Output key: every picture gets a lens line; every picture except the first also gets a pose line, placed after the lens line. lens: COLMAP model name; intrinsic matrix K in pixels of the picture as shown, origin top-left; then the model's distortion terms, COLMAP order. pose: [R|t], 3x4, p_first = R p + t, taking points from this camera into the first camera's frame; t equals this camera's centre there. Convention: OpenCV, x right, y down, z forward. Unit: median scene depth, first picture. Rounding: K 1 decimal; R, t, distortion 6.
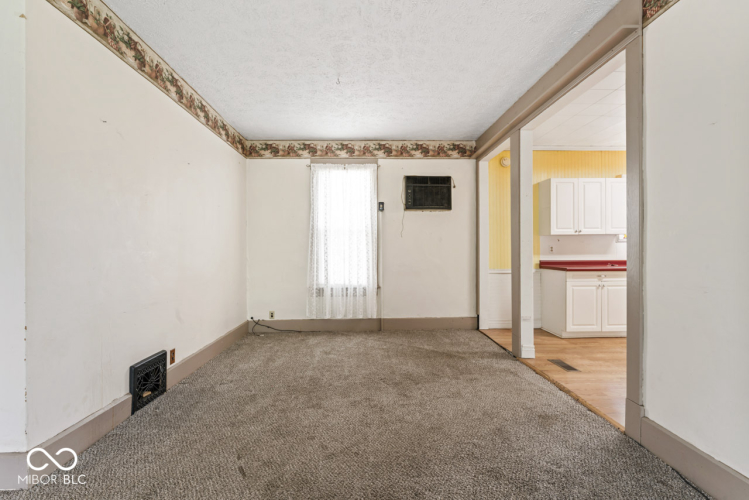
lens RADIAL K [[339.8, 0, 374.5], [0, 339.8, 250.0], [0, 0, 1]] dist [-0.002594, -0.000342]
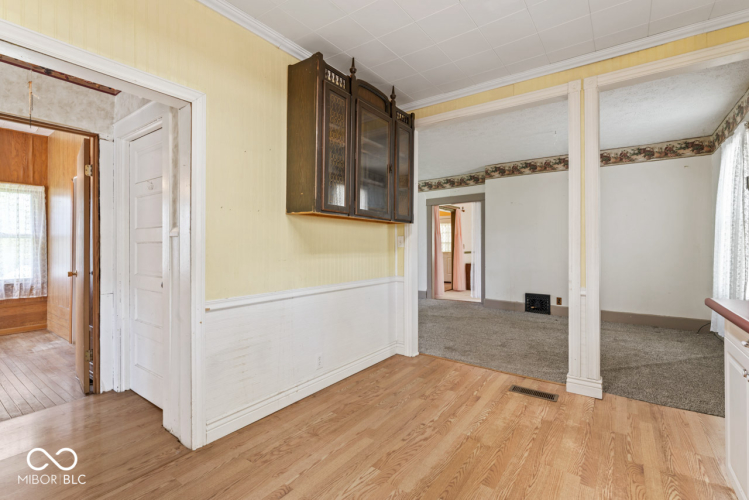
lens RADIAL K [[339.8, 0, 374.5], [0, 339.8, 250.0], [0, 0, 1]] dist [-0.002594, -0.000342]
pose [[-0.619951, 0.010870, -0.784565, 0.988816], [-0.000533, 0.999898, 0.014275, -0.006361], [0.784640, 0.009268, -0.619882, 0.837712]]
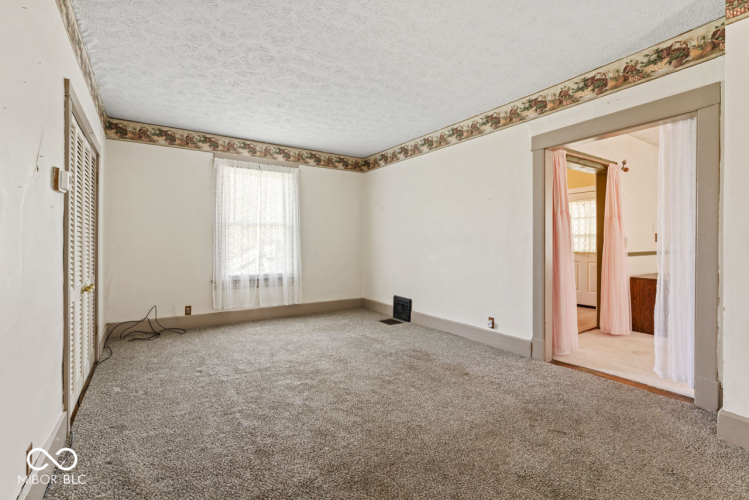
lens RADIAL K [[342.2, 0, 371.9], [0, 342.2, 242.2], [0, 0, 1]] dist [-0.002528, -0.000157]
pose [[-0.855185, 0.000305, -0.518322, 0.236267], [-0.003261, 0.999977, 0.005969, -0.003378], [0.518312, 0.006795, -0.855165, 0.475679]]
